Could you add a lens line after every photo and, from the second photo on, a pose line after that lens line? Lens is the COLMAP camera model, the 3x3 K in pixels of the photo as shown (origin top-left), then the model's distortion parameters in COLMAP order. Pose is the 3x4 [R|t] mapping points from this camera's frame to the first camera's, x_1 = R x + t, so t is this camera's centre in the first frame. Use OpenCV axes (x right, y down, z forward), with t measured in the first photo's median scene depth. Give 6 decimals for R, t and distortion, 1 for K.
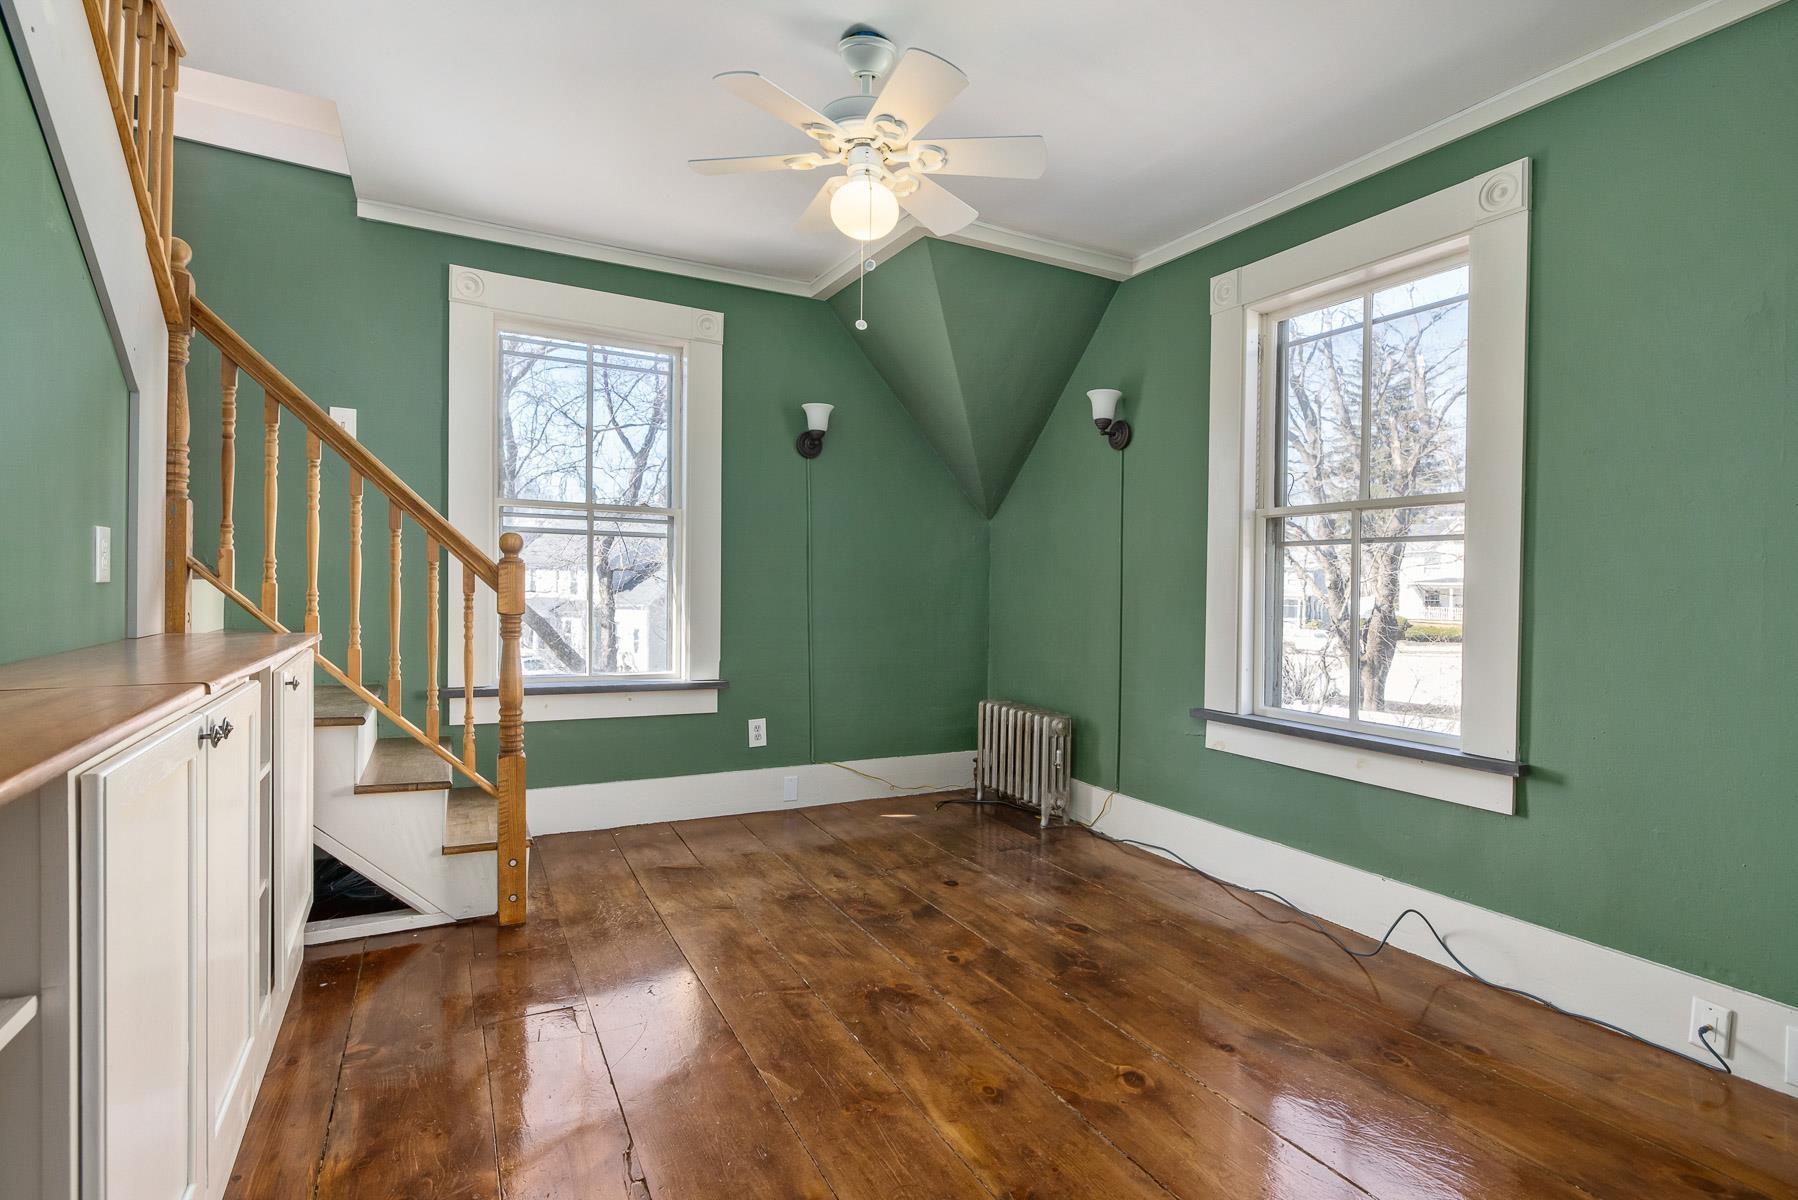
lens RADIAL K [[847.0, 0, 888.9], [0, 847.0, 590.2], [0, 0, 1]] dist [-0.005232, 0.000567]
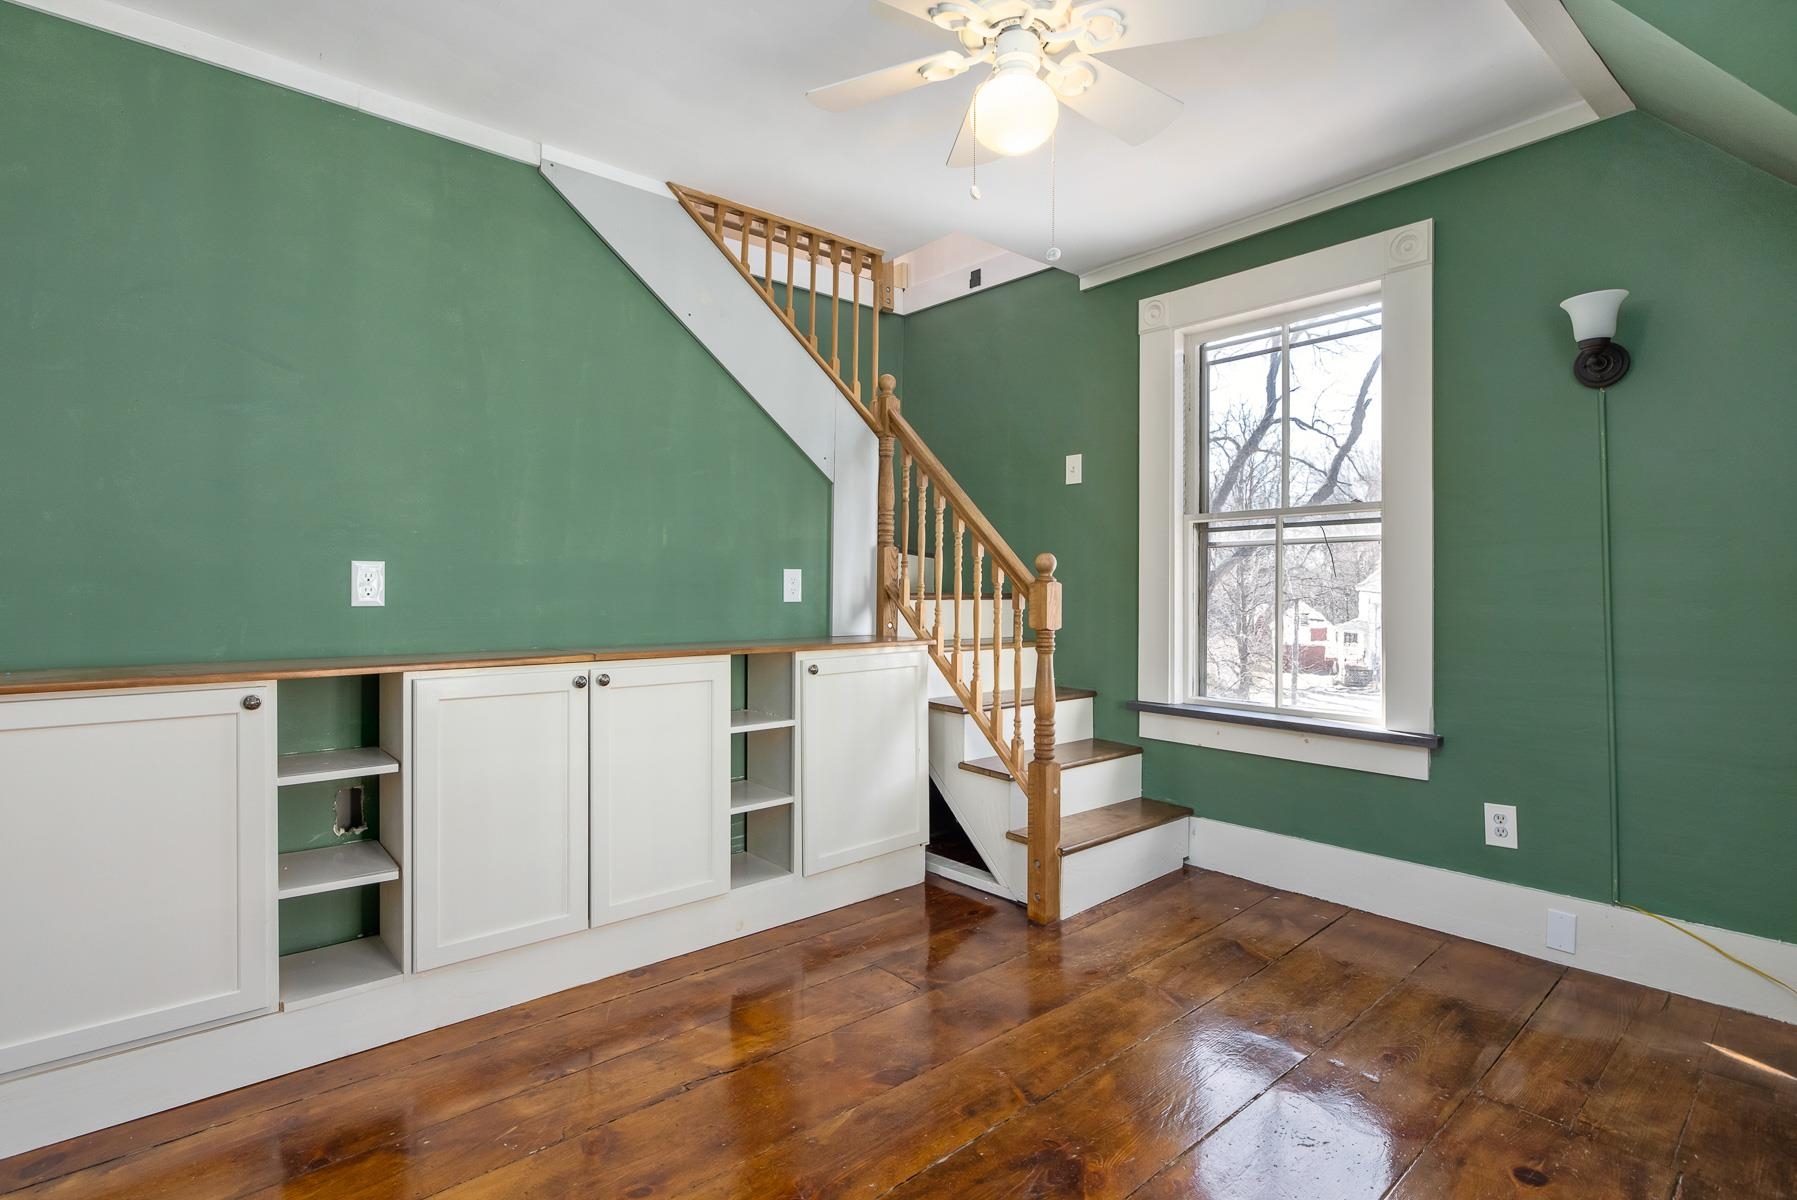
lens RADIAL K [[846.5, 0, 890.8], [0, 846.5, 601.8], [0, 0, 1]] dist [-0.005232, 0.000567]
pose [[0.234243, -0.008849, -0.972138, 0.431452], [-0.004500, 0.999938, -0.010187, 0.003877], [0.972168, 0.006761, 0.234189, 0.446721]]
